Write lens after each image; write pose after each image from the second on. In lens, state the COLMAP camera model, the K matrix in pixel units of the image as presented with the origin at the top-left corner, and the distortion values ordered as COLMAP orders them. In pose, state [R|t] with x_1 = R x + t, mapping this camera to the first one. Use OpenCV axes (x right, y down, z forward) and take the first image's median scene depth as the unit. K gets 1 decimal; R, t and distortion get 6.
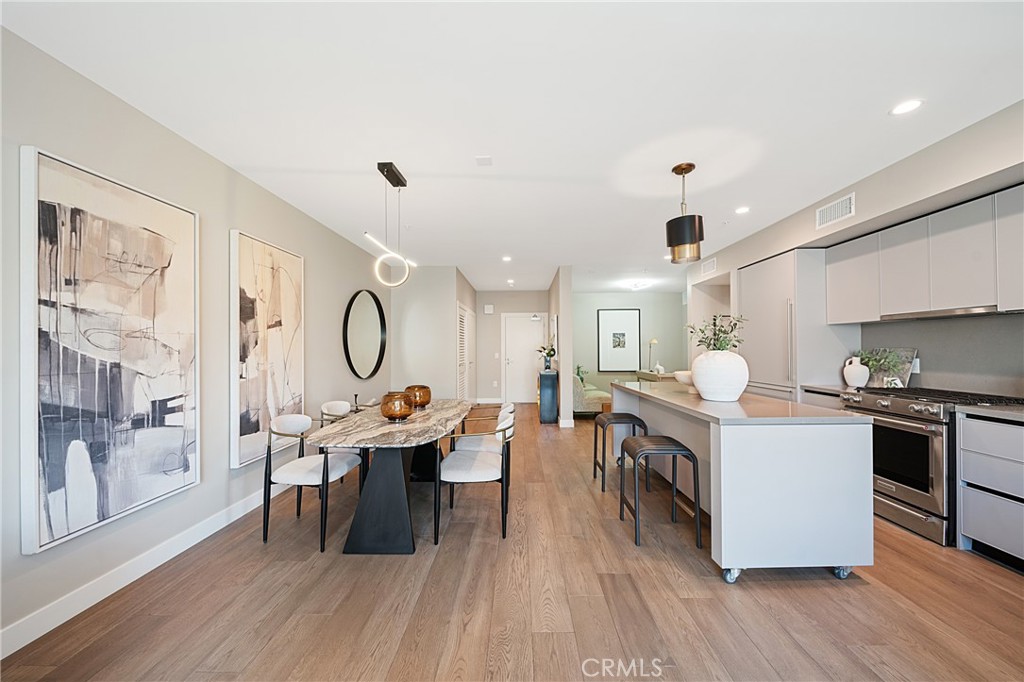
lens RADIAL K [[360.4, 0, 515.7], [0, 360.4, 345.8], [0, 0, 1]] dist [-0.002113, -0.000668]
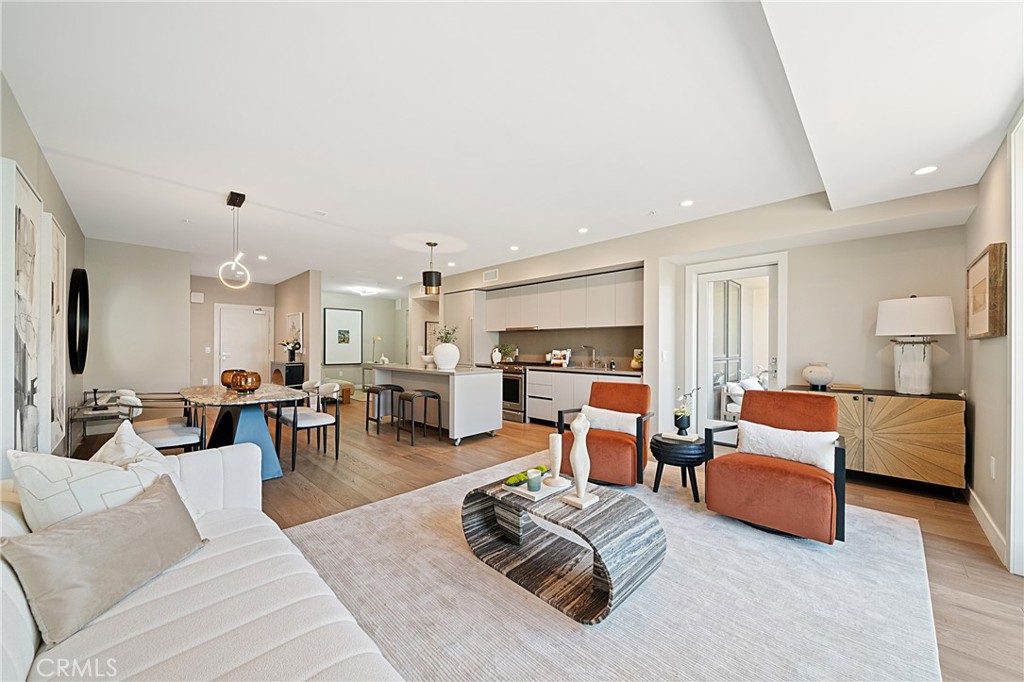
lens RADIAL K [[360.4, 0, 505.9], [0, 360.4, 348.8], [0, 0, 1]] dist [-0.002113, -0.000668]
pose [[0.701865, 0.005137, 0.712291, -0.584277], [-0.015301, 0.999852, 0.007867, 0.021988], [-0.712146, -0.016420, 0.701840, -0.578775]]
